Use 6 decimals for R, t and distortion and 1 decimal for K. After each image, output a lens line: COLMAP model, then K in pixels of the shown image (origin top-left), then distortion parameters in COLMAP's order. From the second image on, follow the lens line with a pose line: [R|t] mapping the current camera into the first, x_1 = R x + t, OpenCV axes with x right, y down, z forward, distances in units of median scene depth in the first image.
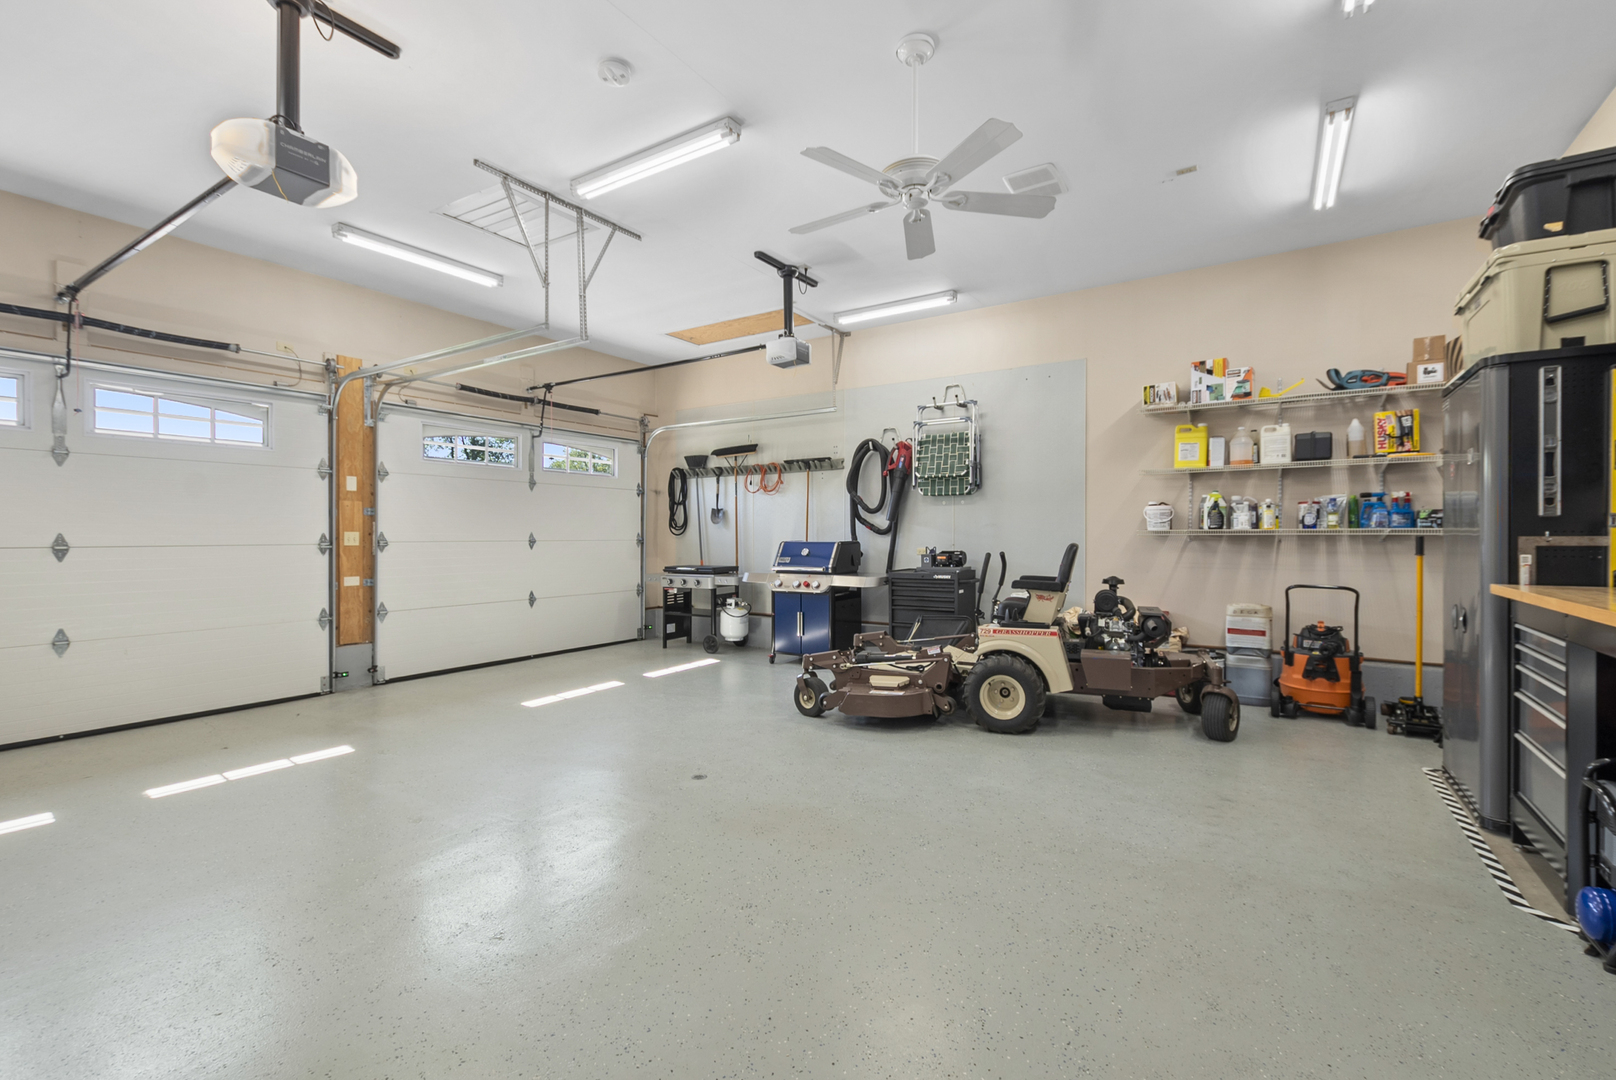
lens RADIAL K [[720.8, 0, 811.5], [0, 720.8, 541.6], [0, 0, 1]] dist [0.000318, -0.000491]
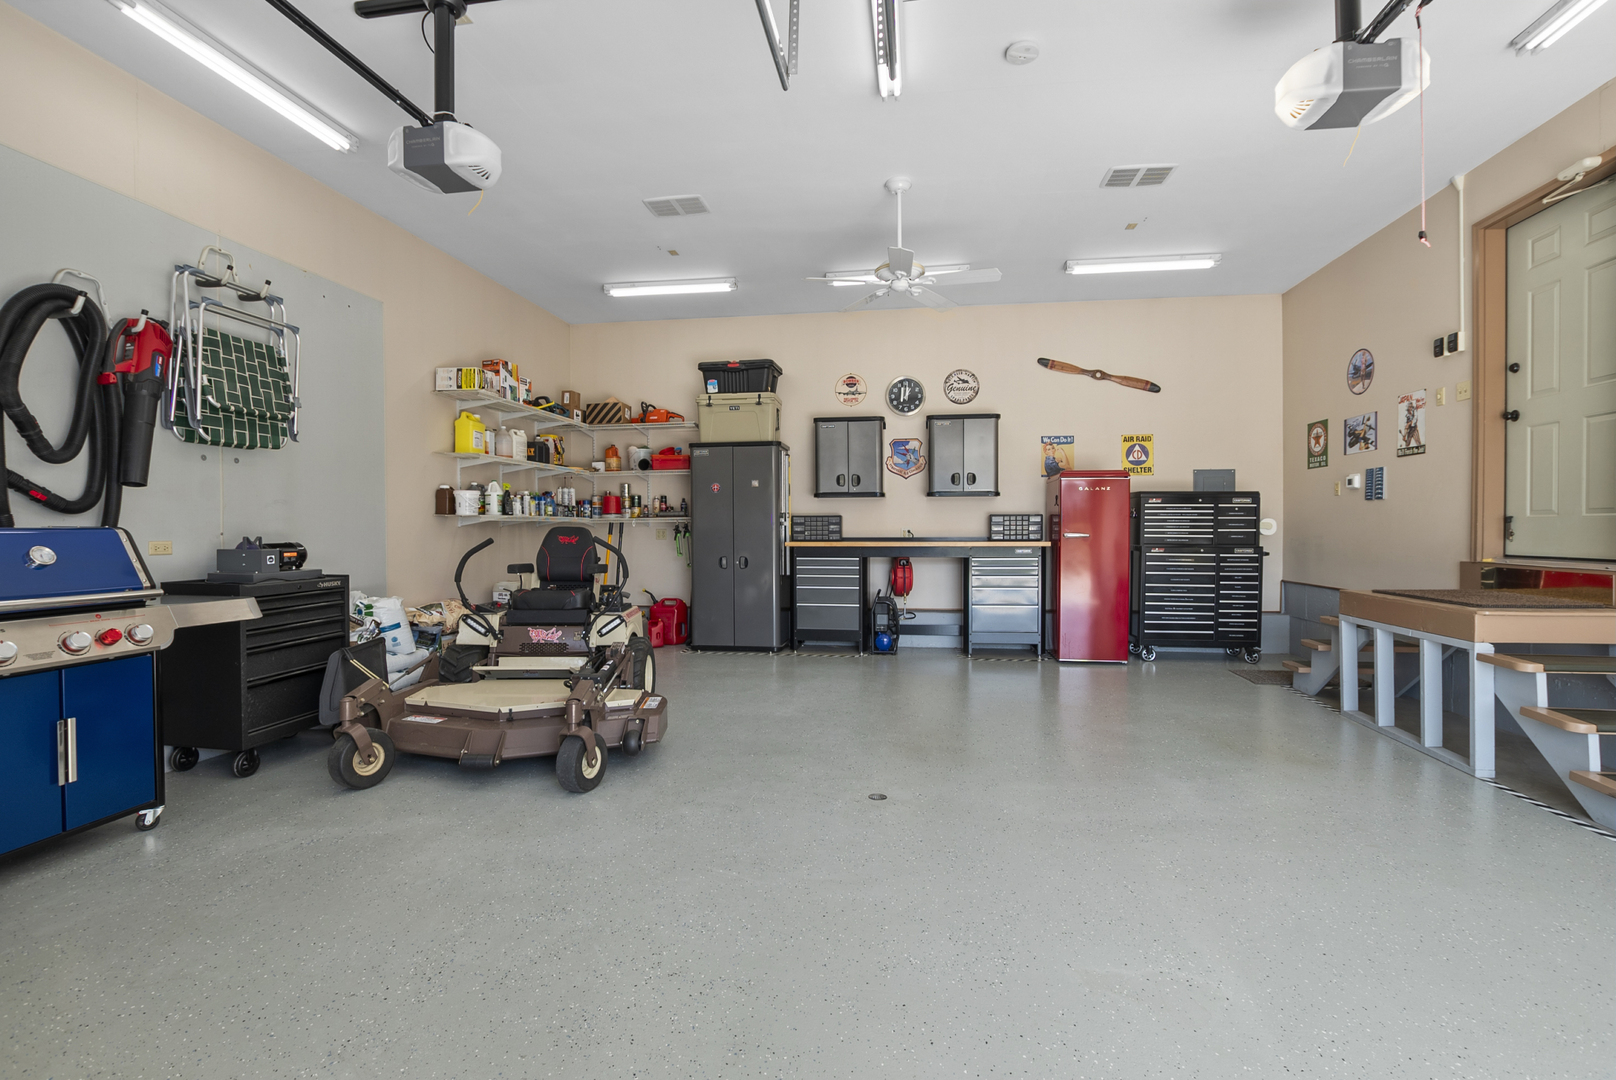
lens RADIAL K [[720.8, 0, 813.5], [0, 720.8, 529.6], [0, 0, 1]] dist [0.000318, -0.000491]
pose [[-0.428558, -0.012274, 0.903431, -0.661767], [-0.003067, 0.999922, 0.012130, -0.007636], [-0.903509, 0.002427, -0.428562, 1.049226]]
